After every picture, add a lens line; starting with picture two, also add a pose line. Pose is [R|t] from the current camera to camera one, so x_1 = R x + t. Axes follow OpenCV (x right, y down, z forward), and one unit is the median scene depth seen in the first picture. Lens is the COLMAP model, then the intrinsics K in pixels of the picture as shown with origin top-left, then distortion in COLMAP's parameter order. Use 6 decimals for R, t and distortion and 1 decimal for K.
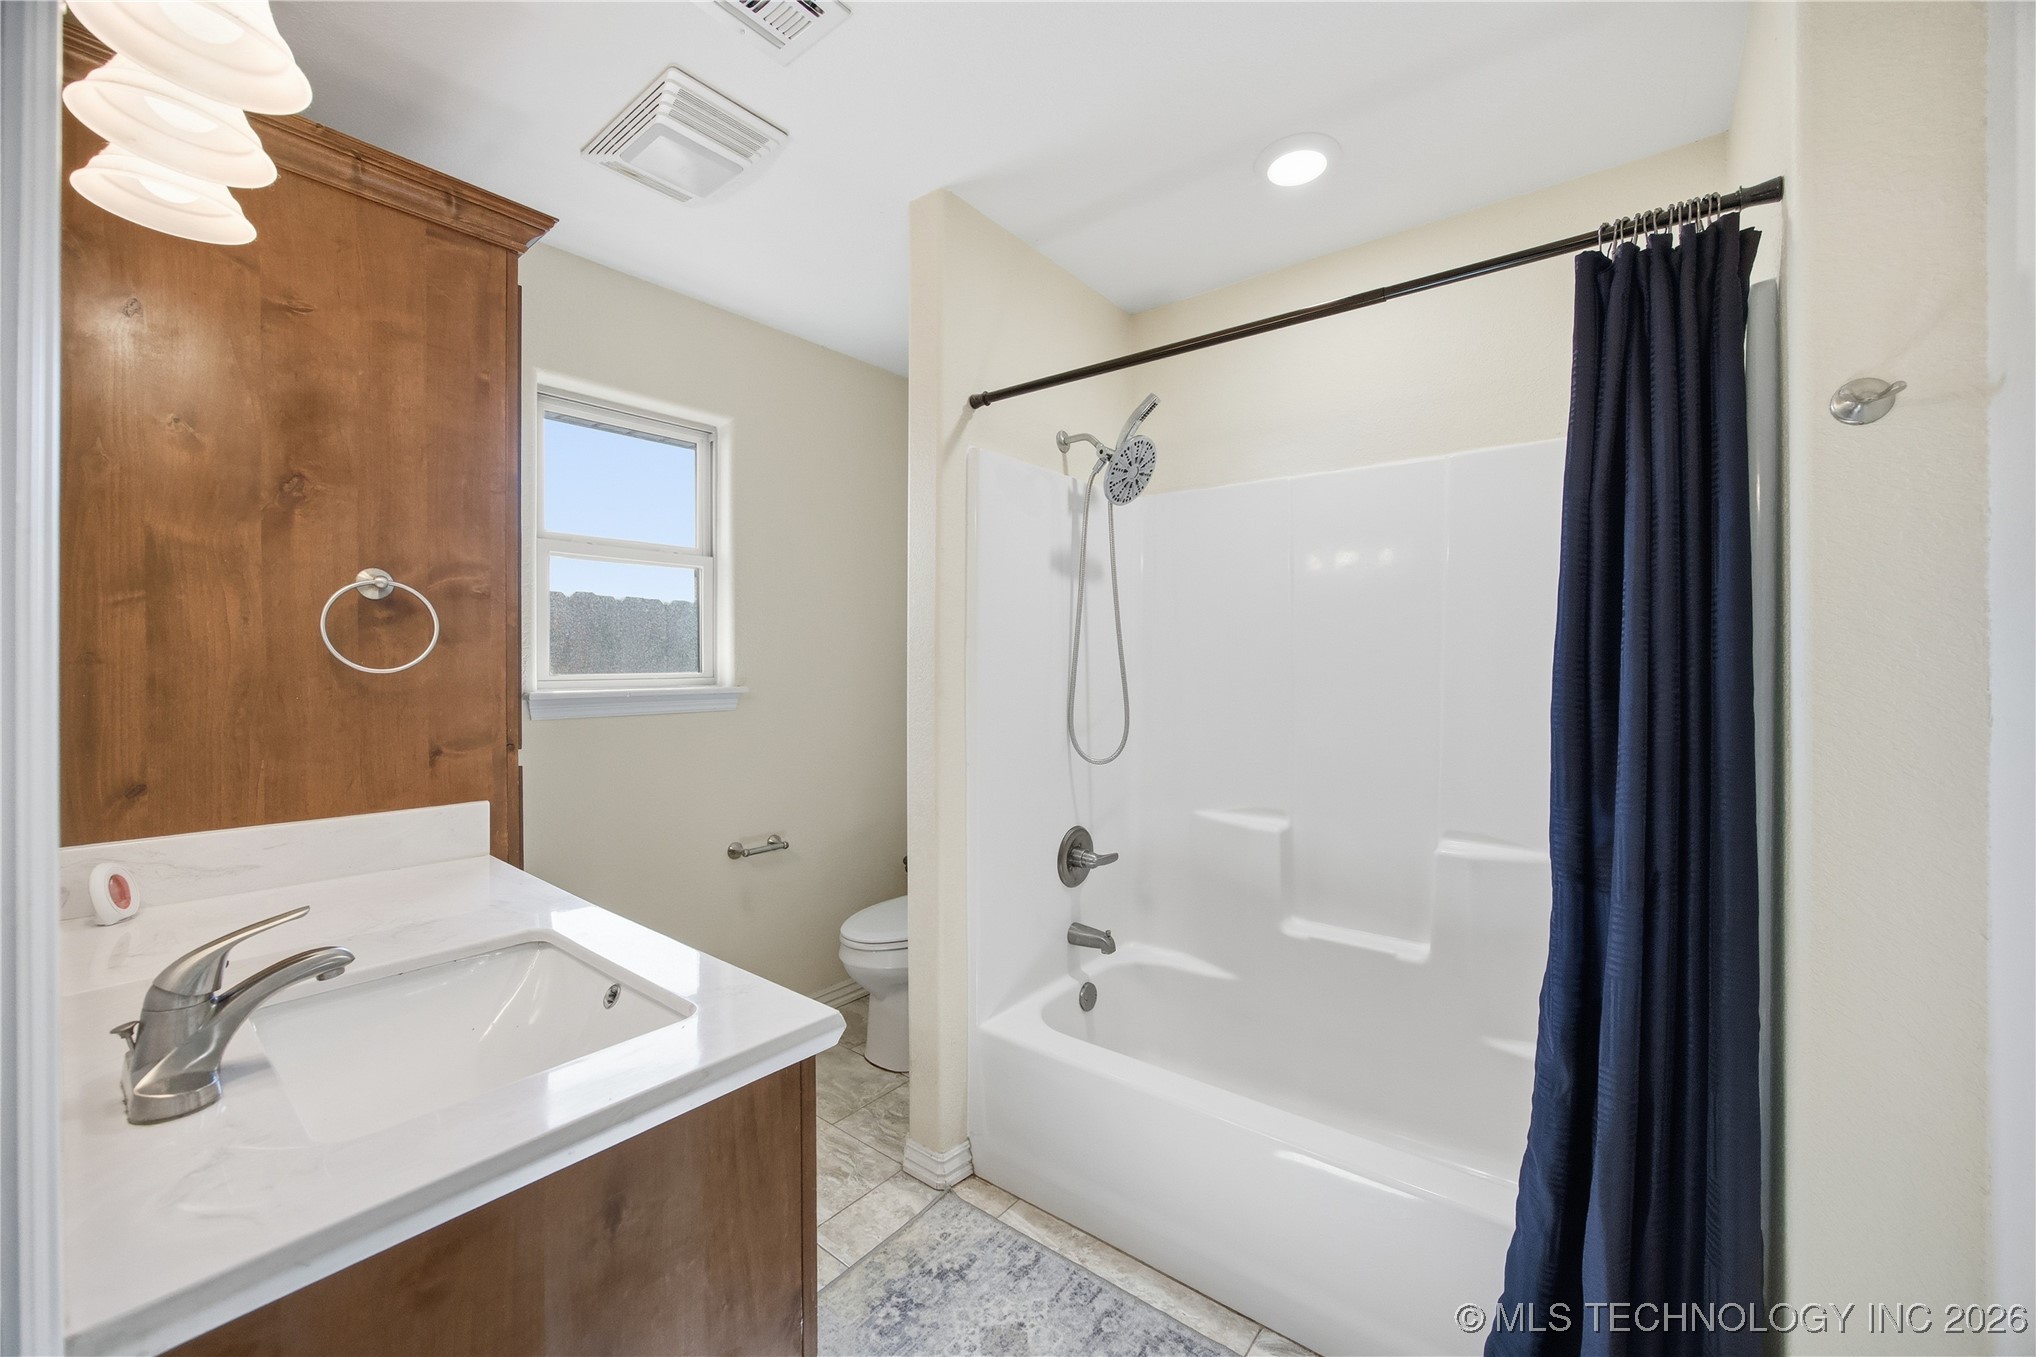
lens RADIAL K [[791.3, 0, 1021.4], [0, 791.3, 665.0], [0, 0, 1]] dist [-0.029798, 0.010410]
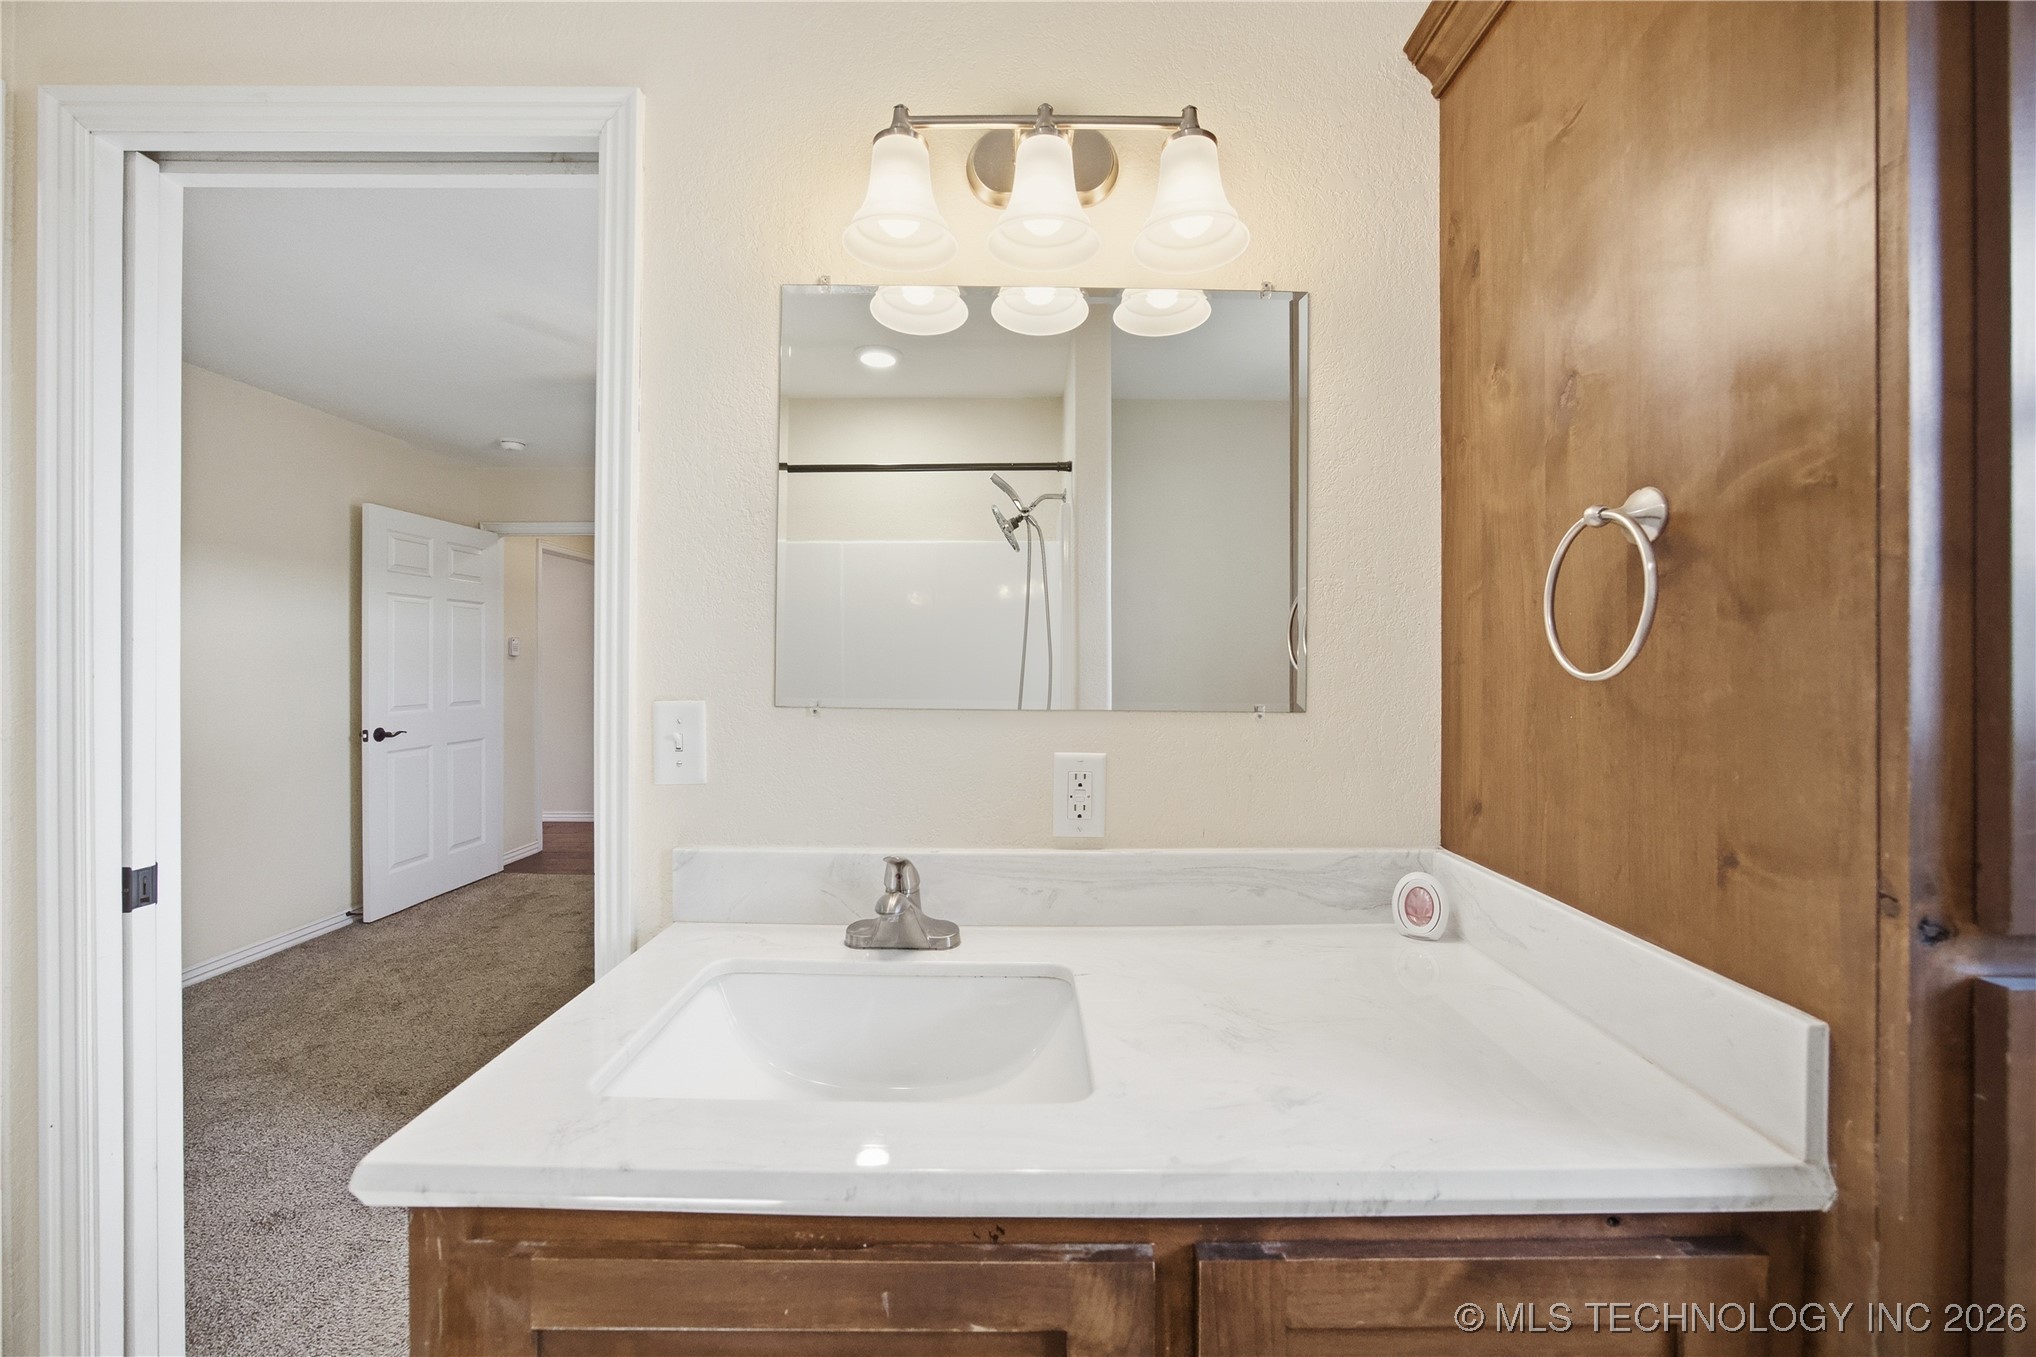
lens RADIAL K [[791.3, 0, 1021.4], [0, 791.3, 665.0], [0, 0, 1]] dist [-0.029798, 0.010410]
pose [[-0.778104, -0.002757, -0.628129, -0.142607], [-0.005288, 0.999984, 0.002160, 0.000226], [0.628113, 0.005002, -0.778106, 1.058838]]
